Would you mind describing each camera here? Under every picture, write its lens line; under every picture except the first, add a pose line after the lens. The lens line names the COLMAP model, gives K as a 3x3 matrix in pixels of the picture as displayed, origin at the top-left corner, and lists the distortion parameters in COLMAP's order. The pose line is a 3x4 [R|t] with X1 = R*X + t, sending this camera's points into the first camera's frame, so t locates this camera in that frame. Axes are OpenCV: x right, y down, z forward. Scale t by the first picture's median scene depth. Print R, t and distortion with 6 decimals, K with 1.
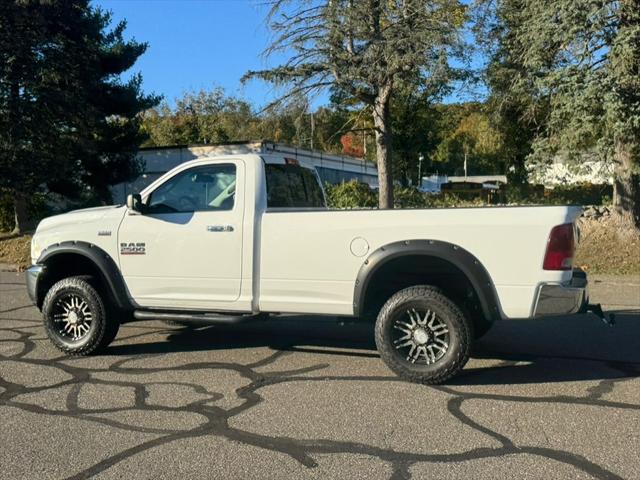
lens RADIAL K [[646.8, 0, 320.0], [0, 646.8, 240.0], [0, 0, 1]] dist [0.173225, -0.374961]
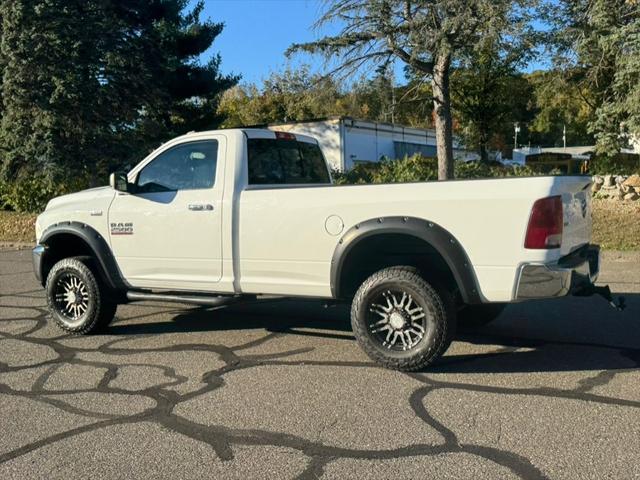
lens RADIAL K [[647.7, 0, 321.9], [0, 647.7, 248.2], [0, 0, 1]] dist [0.164872, -0.342457]
pose [[0.990474, -0.005495, -0.137594, 0.158453], [0.012012, 0.998843, 0.046575, 0.000065], [0.137179, -0.047785, 0.989393, 0.062278]]
